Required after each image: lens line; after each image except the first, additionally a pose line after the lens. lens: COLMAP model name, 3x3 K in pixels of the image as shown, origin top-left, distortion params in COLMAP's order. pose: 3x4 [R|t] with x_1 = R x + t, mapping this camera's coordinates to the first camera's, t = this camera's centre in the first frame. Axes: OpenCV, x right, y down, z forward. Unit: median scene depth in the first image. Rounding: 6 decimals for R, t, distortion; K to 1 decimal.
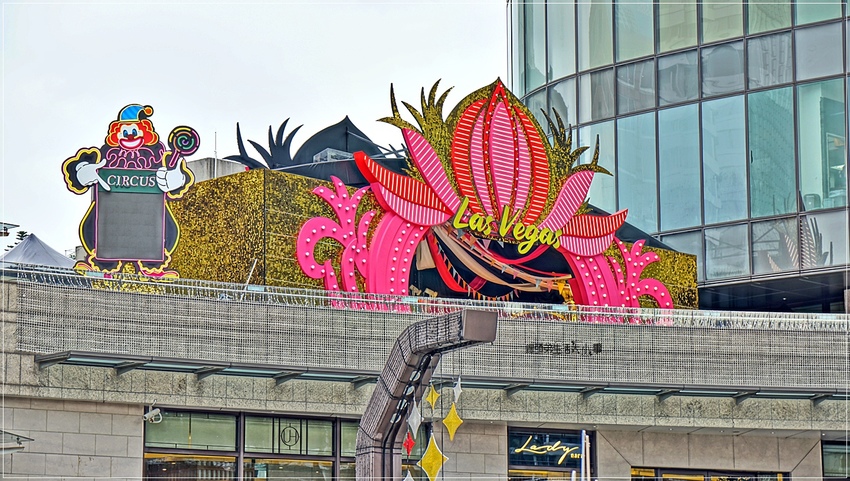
lens RADIAL K [[2545.1, 0, 425.0], [0, 2545.1, 240.5], [0, 0, 1]] dist [0.003162, 0.192323]
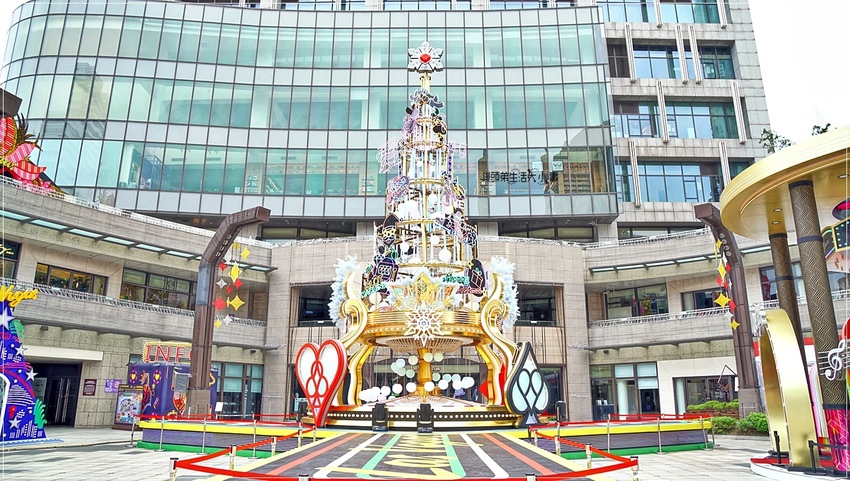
lens RADIAL K [[589.1, 0, 425.0], [0, 589.1, 240.5], [0, 0, 1]] dist [-0.135357, 0.102720]
pose [[0.727623, 0.182137, 0.661355, -0.001880], [-0.137389, 0.983266, -0.119635, 0.081489], [-0.672078, -0.003814, 0.740471, 0.403320]]
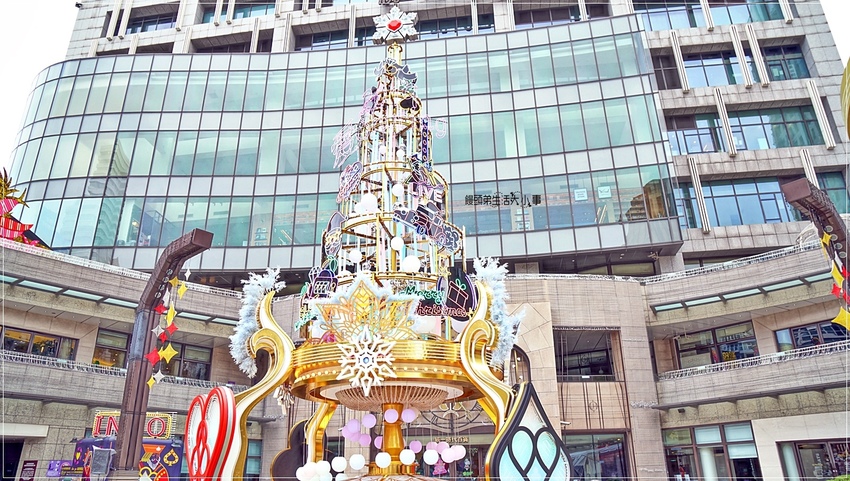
lens RADIAL K [[589.1, 0, 425.0], [0, 589.1, 240.5], [0, 0, 1]] dist [-0.135357, 0.102720]
pose [[0.808163, 0.215808, 0.547996, 0.100523], [-0.103047, 0.967908, -0.229206, 0.090992], [-0.579874, 0.128767, 0.804466, 0.451510]]
